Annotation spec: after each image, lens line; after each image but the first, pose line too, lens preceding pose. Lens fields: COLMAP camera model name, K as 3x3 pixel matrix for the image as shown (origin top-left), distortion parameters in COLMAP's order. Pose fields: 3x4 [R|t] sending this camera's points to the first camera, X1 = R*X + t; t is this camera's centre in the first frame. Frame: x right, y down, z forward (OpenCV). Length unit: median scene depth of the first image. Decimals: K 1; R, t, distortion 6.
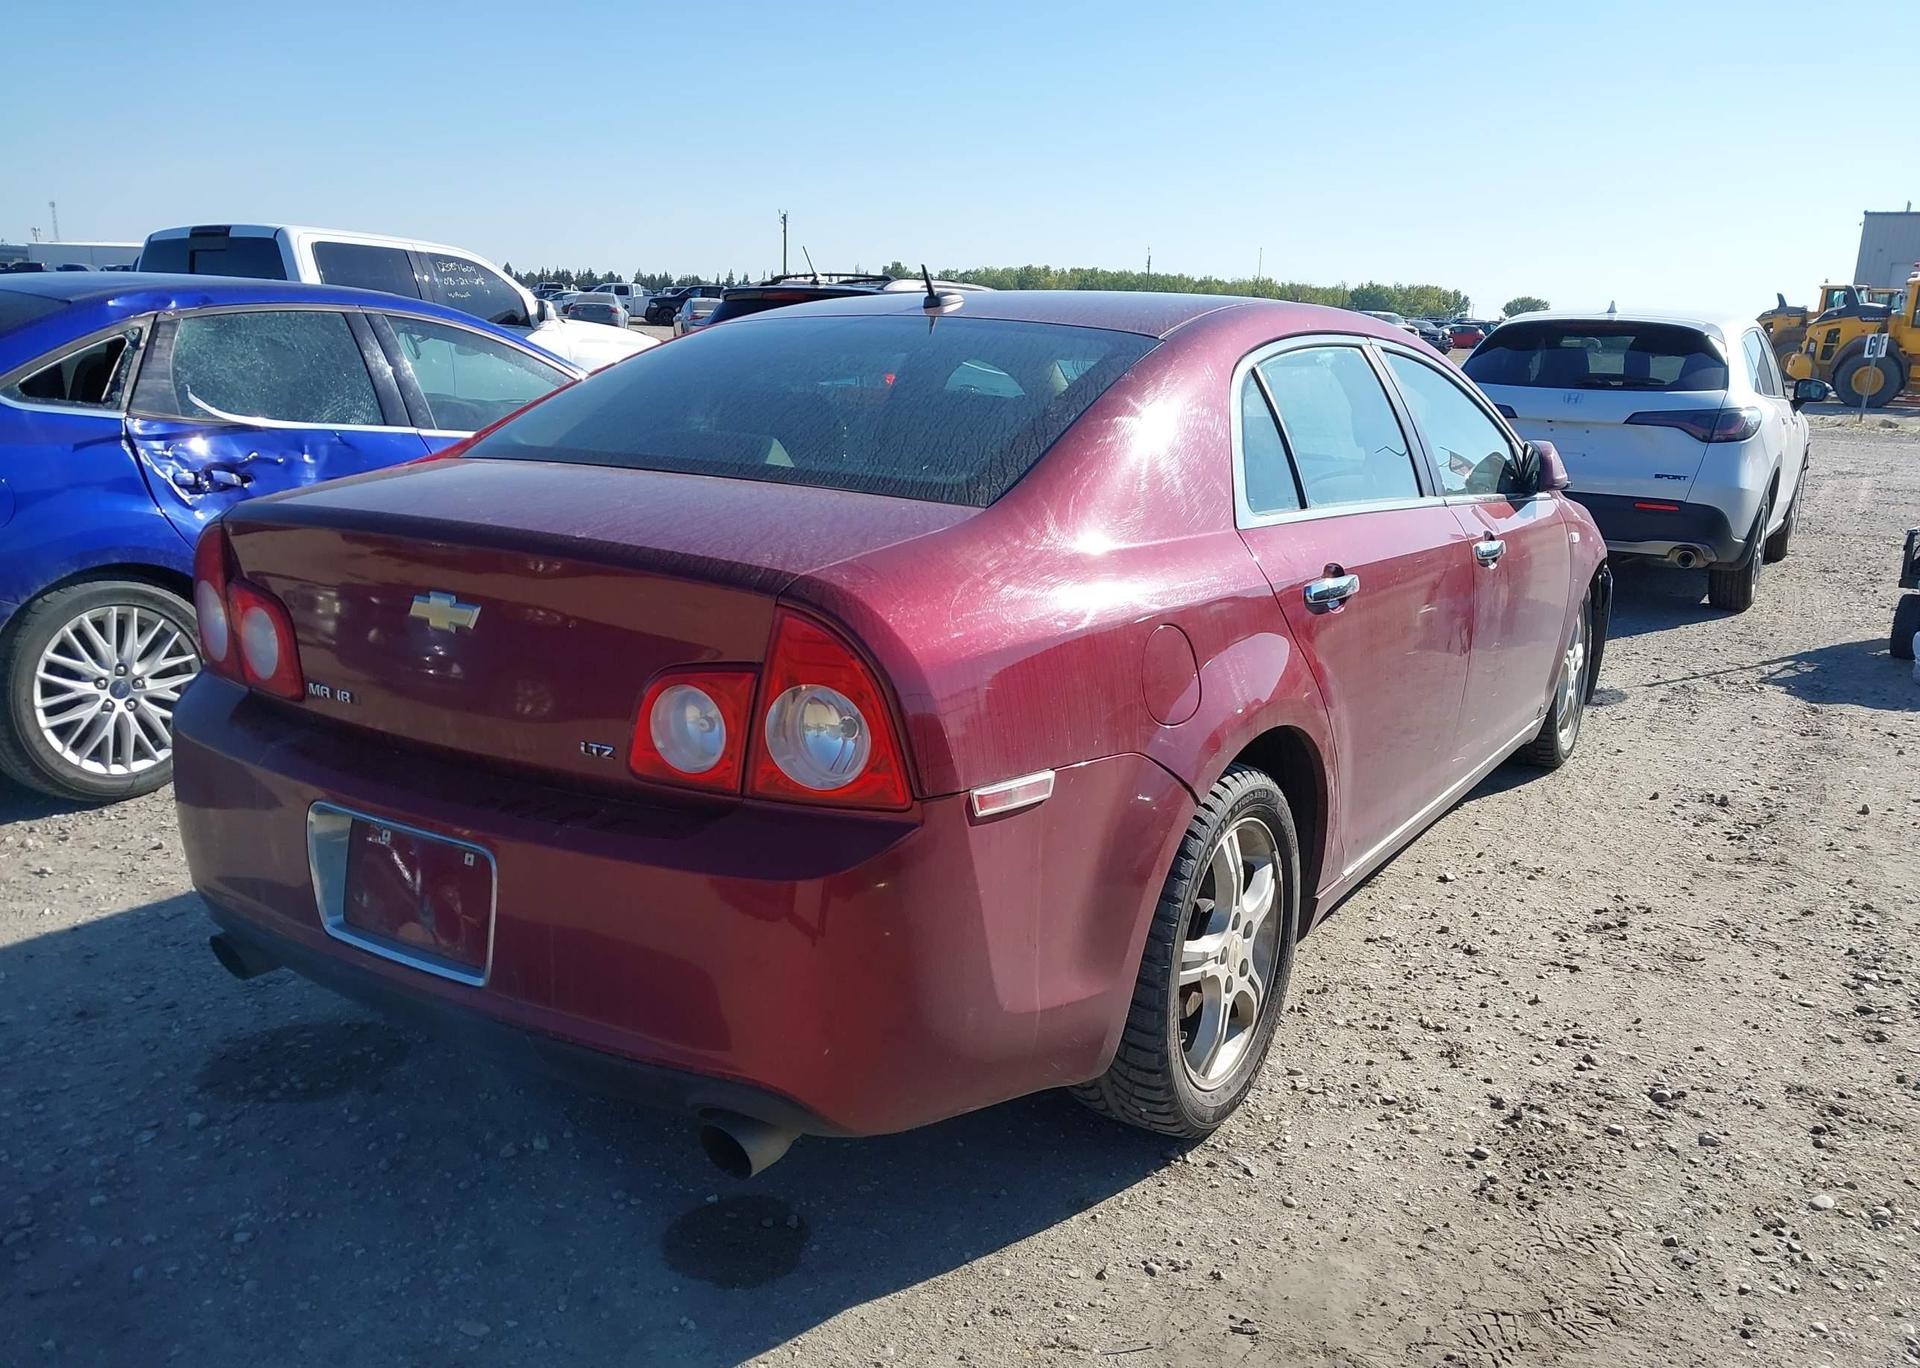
lens RADIAL K [[1616.7, 0, 960.0], [0, 1616.7, 684.0], [0, 0, 1]] dist [0.012996, -0.002260]
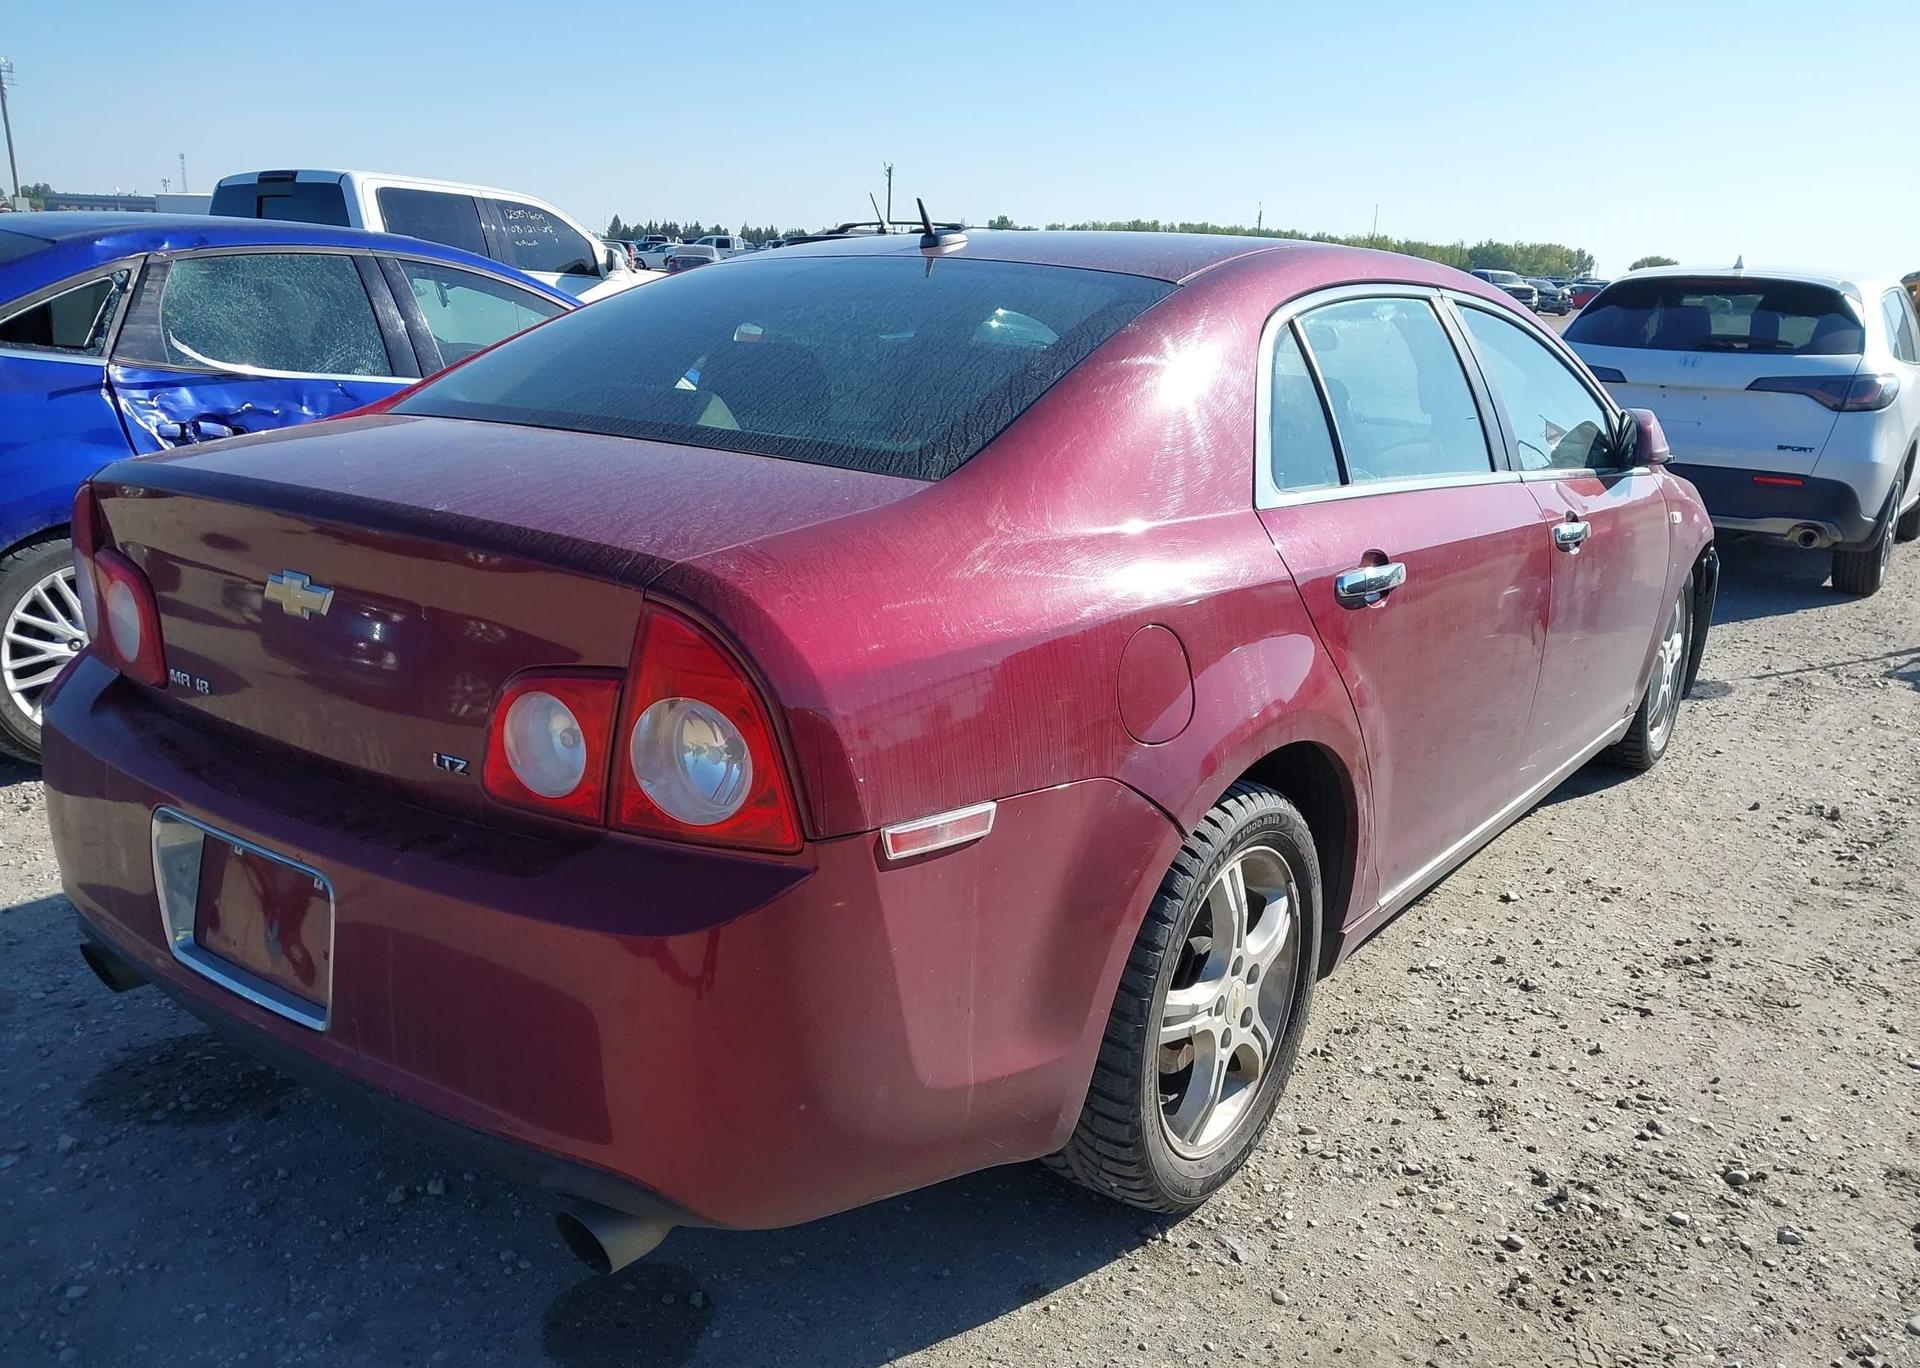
lens RADIAL K [[1613.7, 0, 933.9], [0, 1613.7, 718.9], [0, 0, 1]] dist [-0.032335, 0.083845]
pose [[0.996894, 0.027454, -0.073815, 0.062268], [-0.023902, 0.998533, 0.048578, -0.020531], [0.075040, -0.046662, 0.996088, 0.123770]]
